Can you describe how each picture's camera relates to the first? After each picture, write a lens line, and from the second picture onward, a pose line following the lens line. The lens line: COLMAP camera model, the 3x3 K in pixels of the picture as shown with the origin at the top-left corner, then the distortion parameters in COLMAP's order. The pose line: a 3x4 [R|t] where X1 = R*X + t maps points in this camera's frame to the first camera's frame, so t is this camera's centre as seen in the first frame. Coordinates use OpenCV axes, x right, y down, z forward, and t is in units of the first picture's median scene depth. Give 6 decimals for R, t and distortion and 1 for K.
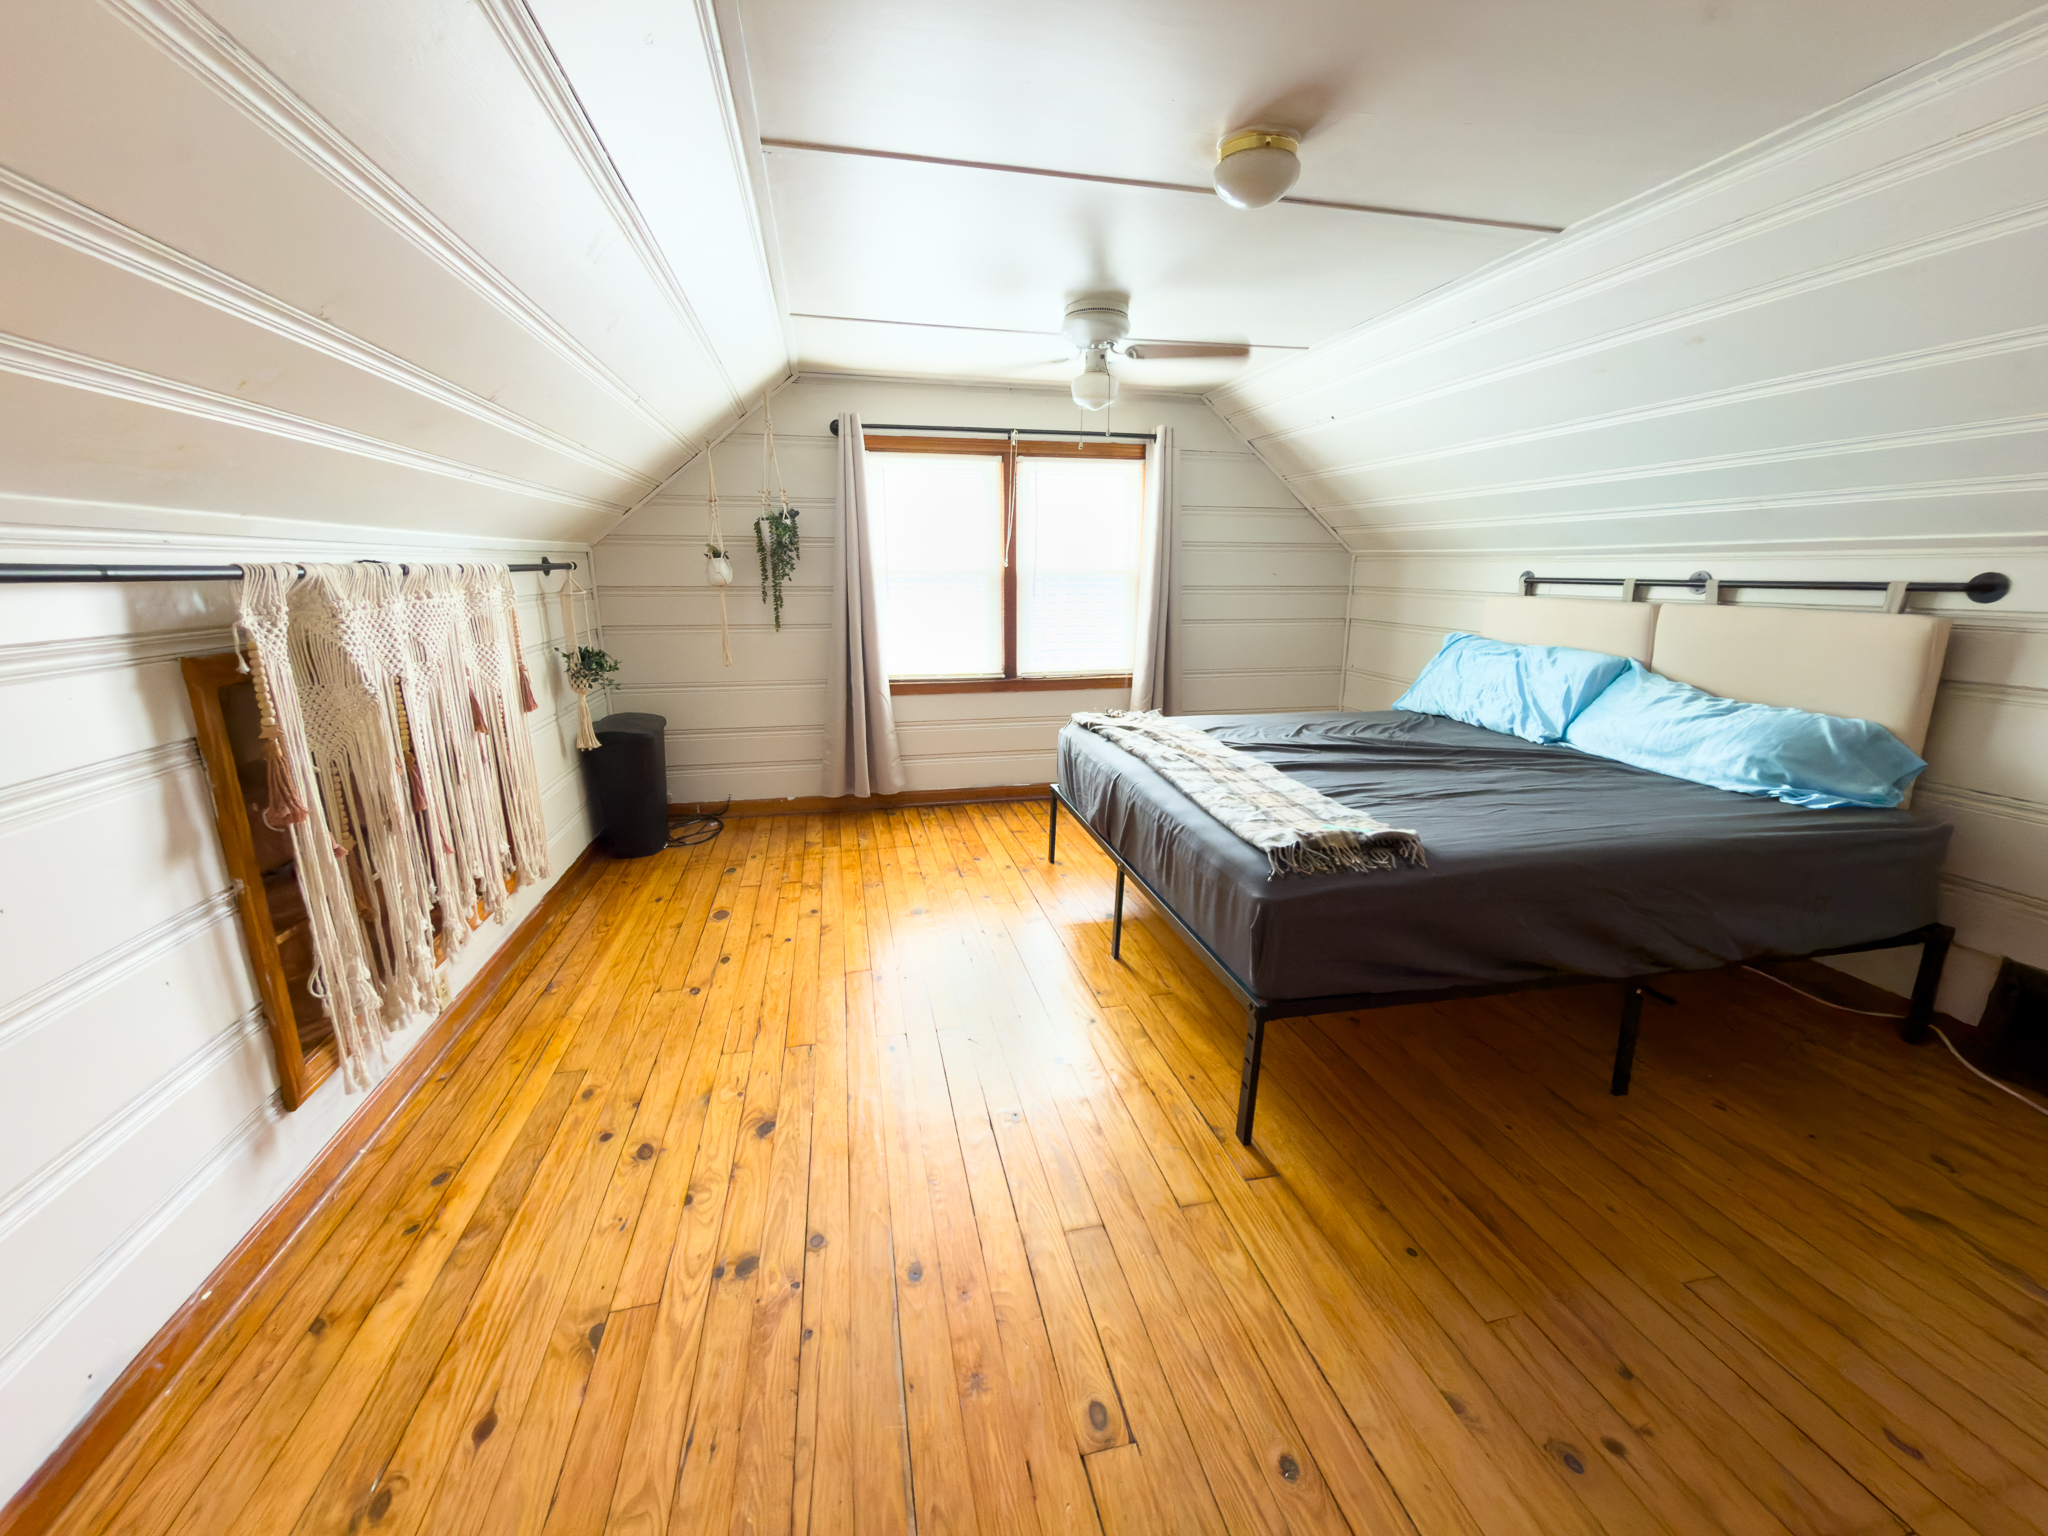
lens RADIAL K [[822.9, 0, 1020.3], [0, 822.9, 771.2], [0, 0, 1]] dist [-0.000415, -0.000029]
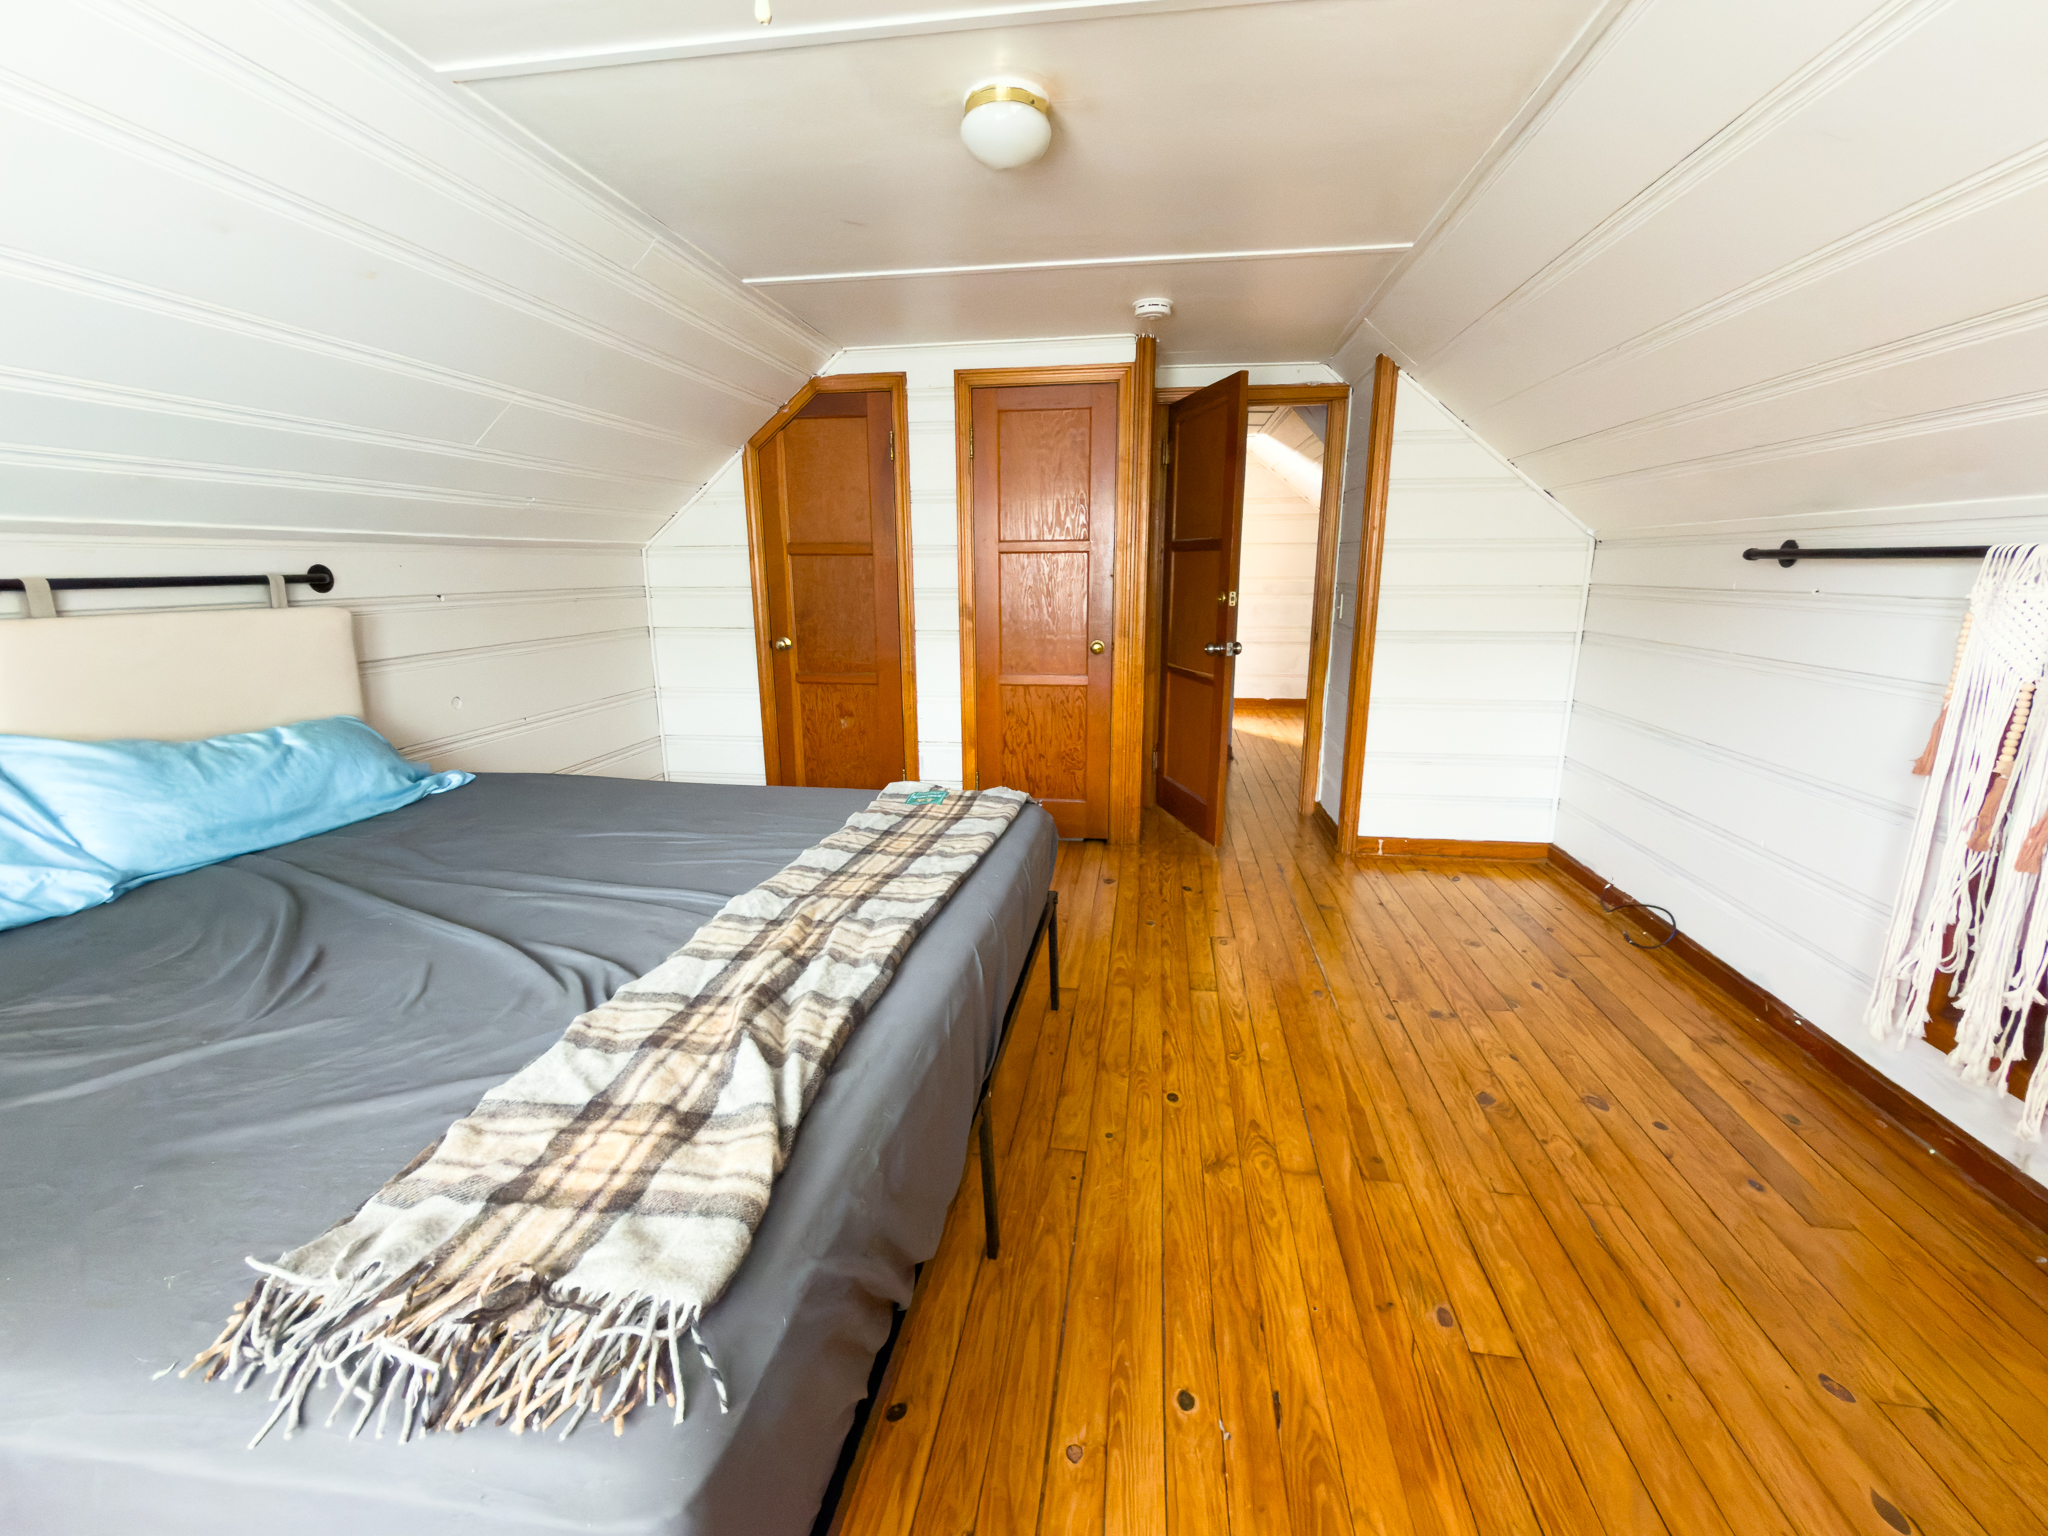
lens RADIAL K [[822.9, 0, 1024.9], [0, 822.9, 758.7], [0, 0, 1]] dist [-0.000415, -0.000029]
pose [[-0.928181, -0.082834, 0.362792, -0.085359], [0.092741, 0.892660, 0.441087, -0.337923], [-0.360387, 0.443055, -0.820868, 1.391554]]
